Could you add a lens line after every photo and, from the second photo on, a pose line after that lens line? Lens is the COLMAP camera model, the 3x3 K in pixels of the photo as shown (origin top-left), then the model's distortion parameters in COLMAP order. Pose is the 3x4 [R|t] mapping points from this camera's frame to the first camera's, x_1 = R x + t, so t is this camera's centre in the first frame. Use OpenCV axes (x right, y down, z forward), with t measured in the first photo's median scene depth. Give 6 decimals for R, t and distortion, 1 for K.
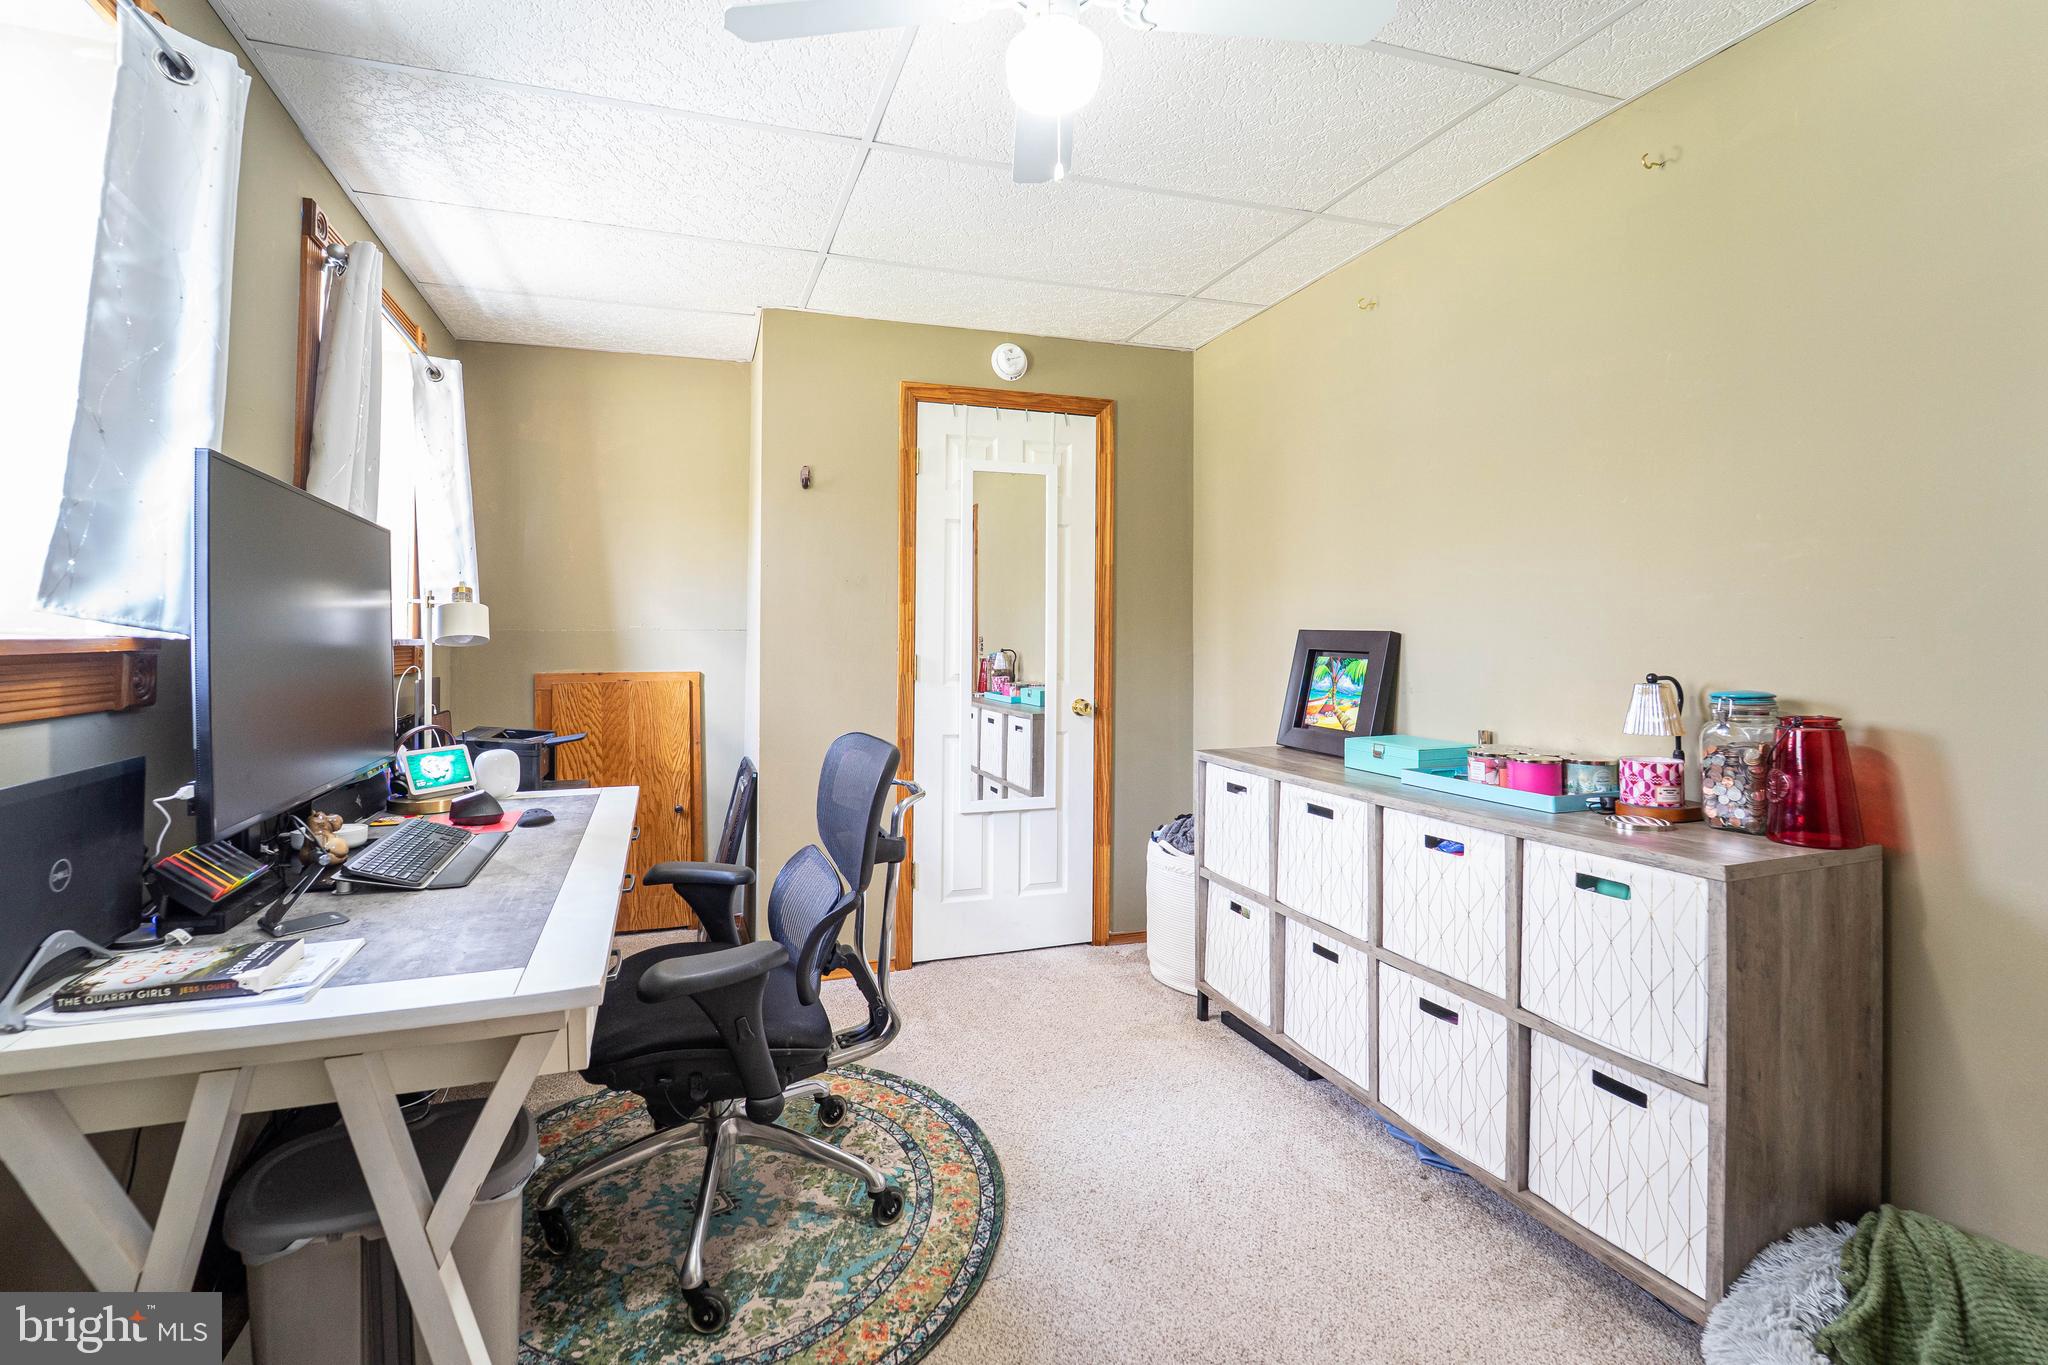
lens RADIAL K [[858.5, 0, 1024.9], [0, 858.5, 626.6], [0, 0, 1]] dist [-0.001588, -0.000265]
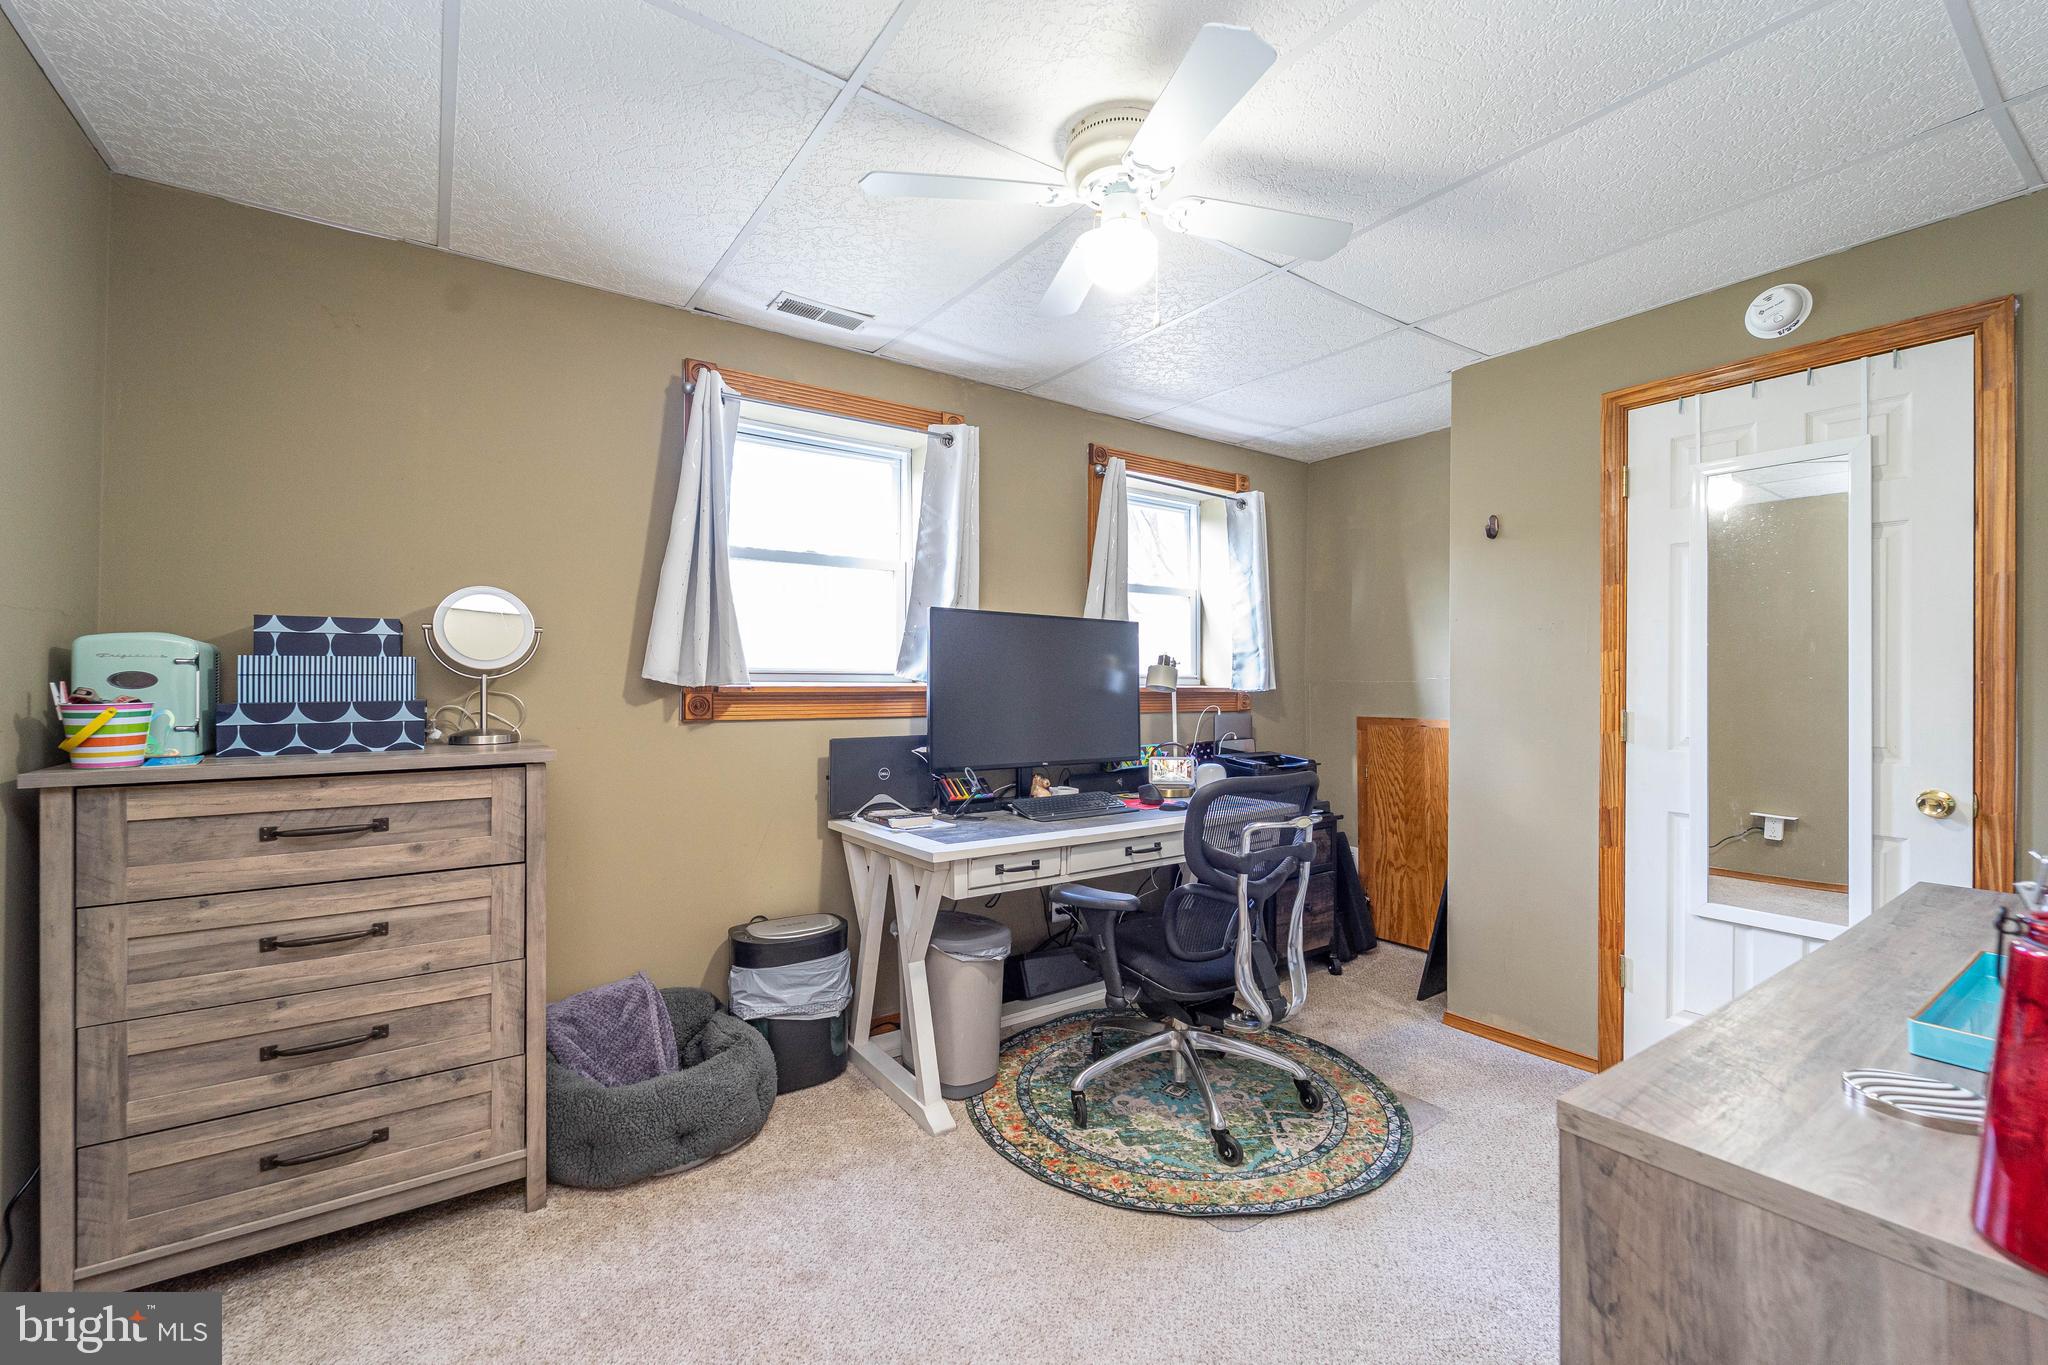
lens RADIAL K [[828.1, 0, 1024.0], [0, 828.1, 682.5], [0, 0, 1]] dist [-0.001266, -0.000077]
pose [[0.318222, 0.002834, -0.948012, 0.666231], [0.003844, 0.999983, 0.004279, -0.002864], [0.948008, -0.005006, 0.318206, 0.264054]]
